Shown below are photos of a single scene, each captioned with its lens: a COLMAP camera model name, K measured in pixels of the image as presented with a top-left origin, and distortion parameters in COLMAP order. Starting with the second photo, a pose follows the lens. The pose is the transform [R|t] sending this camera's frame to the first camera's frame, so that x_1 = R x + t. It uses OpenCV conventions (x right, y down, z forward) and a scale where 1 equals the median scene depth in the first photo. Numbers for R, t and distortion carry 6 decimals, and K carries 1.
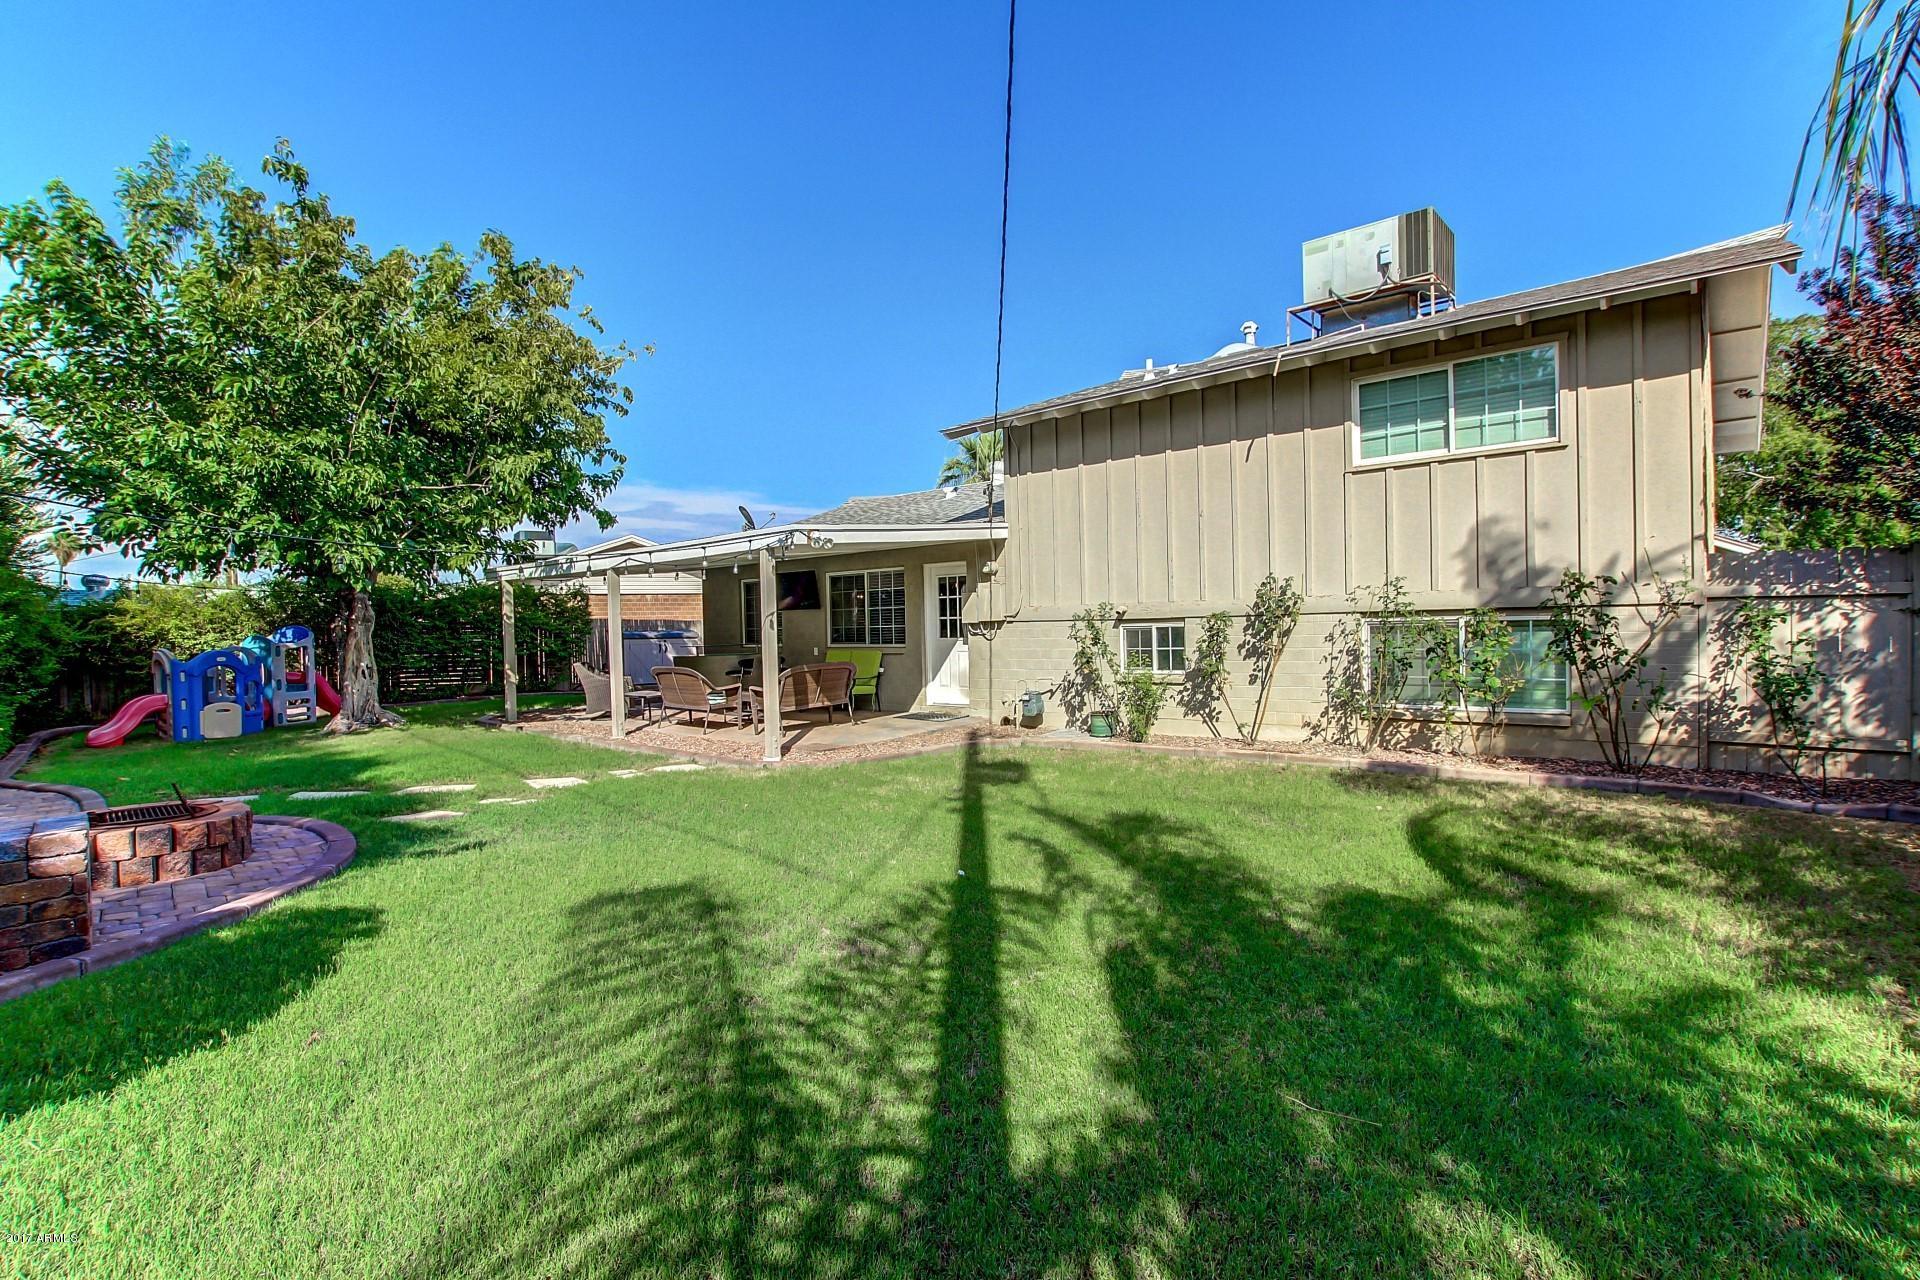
lens RADIAL K [[889.2, 0, 965.0], [0, 889.2, 629.3], [0, 0, 1]] dist [-0.015649, 0.000975]
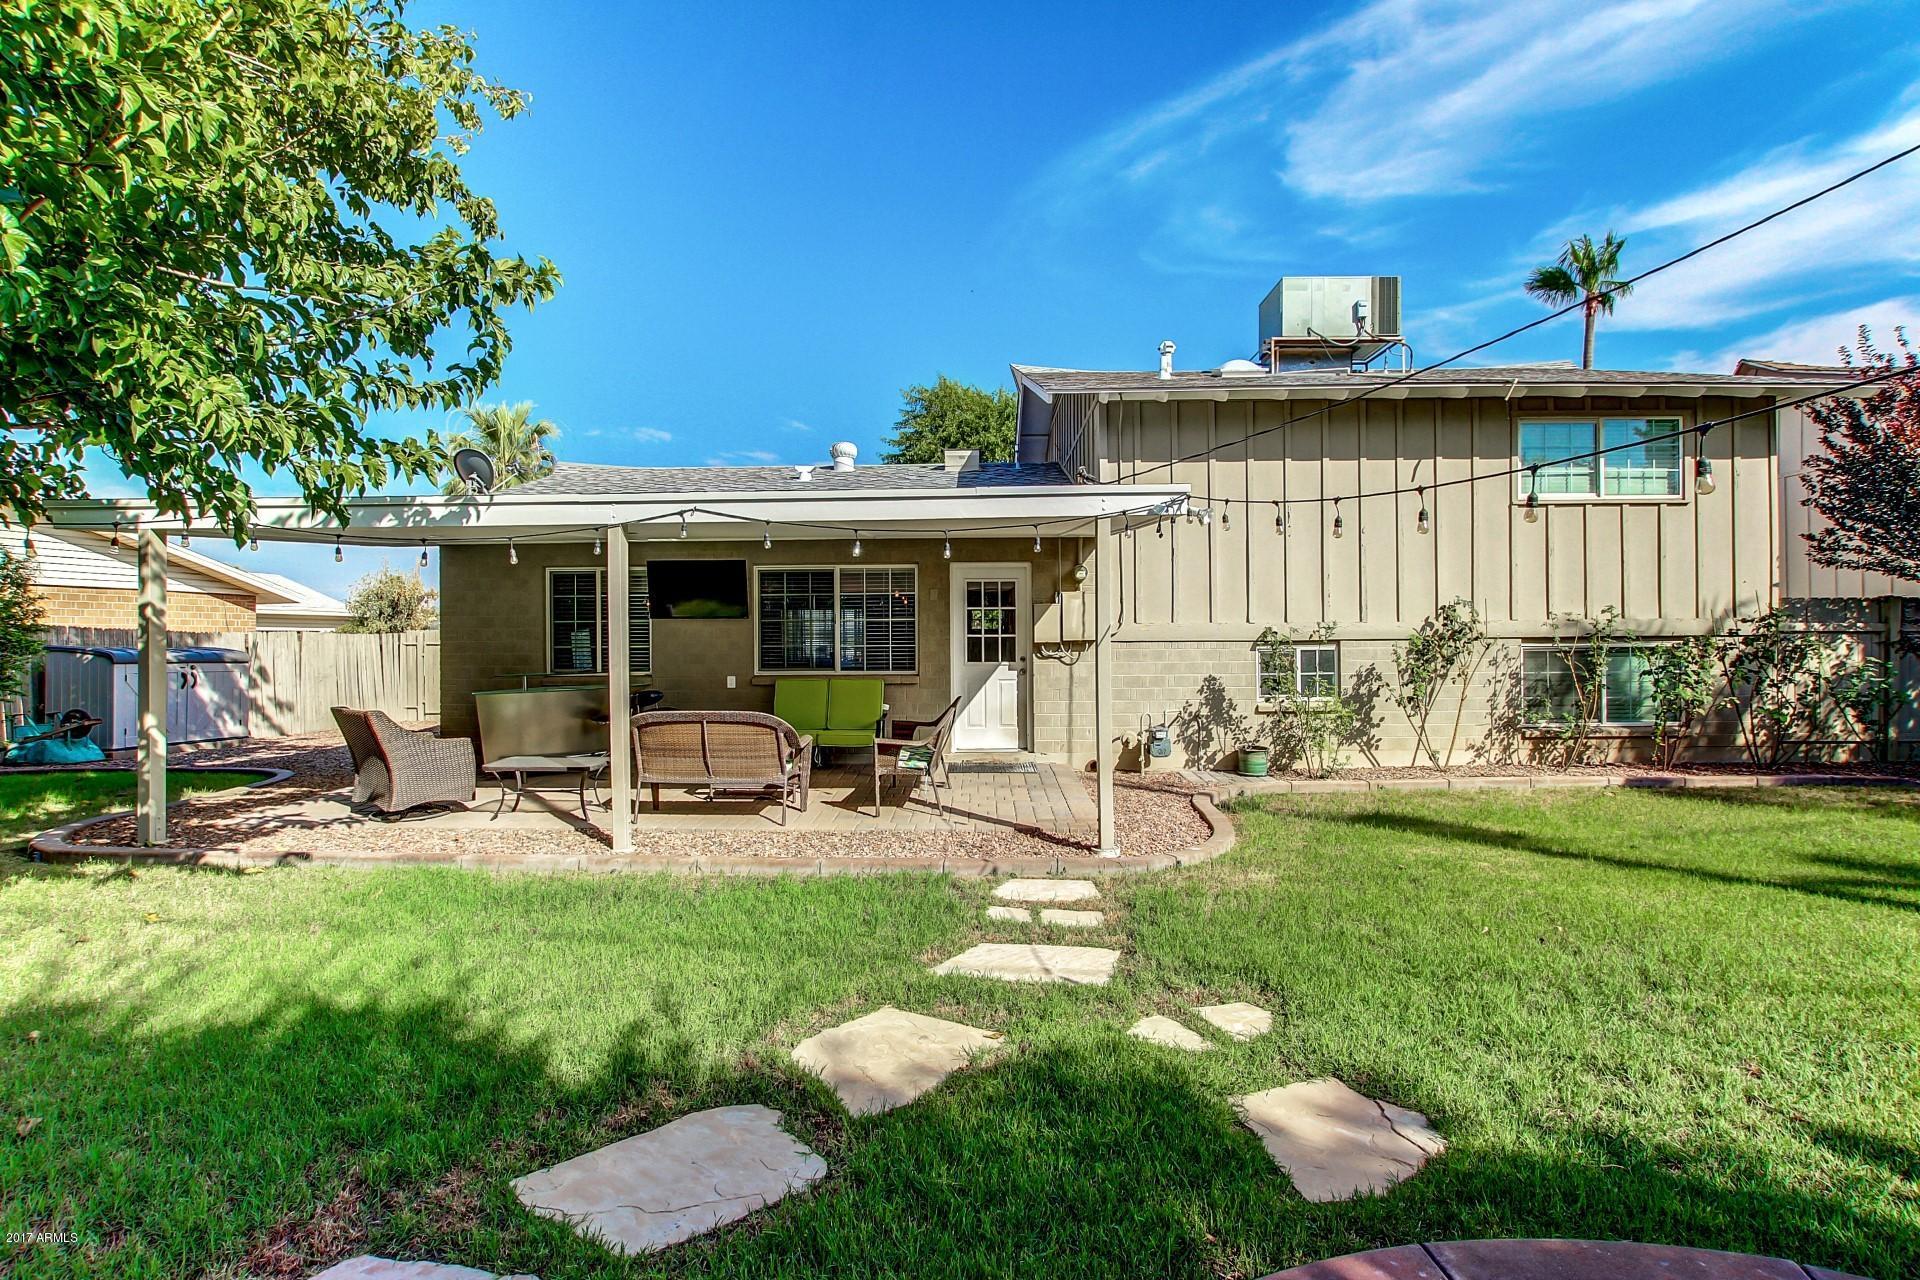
lens RADIAL K [[889.2, 0, 960.1], [0, 889.2, 649.3], [0, 0, 1]] dist [-0.015649, 0.000975]
pose [[0.776871, 0.015442, 0.629470, -0.610859], [-0.006565, 0.999844, -0.016426, 0.013558], [-0.629626, 0.008628, 0.776851, 0.499043]]
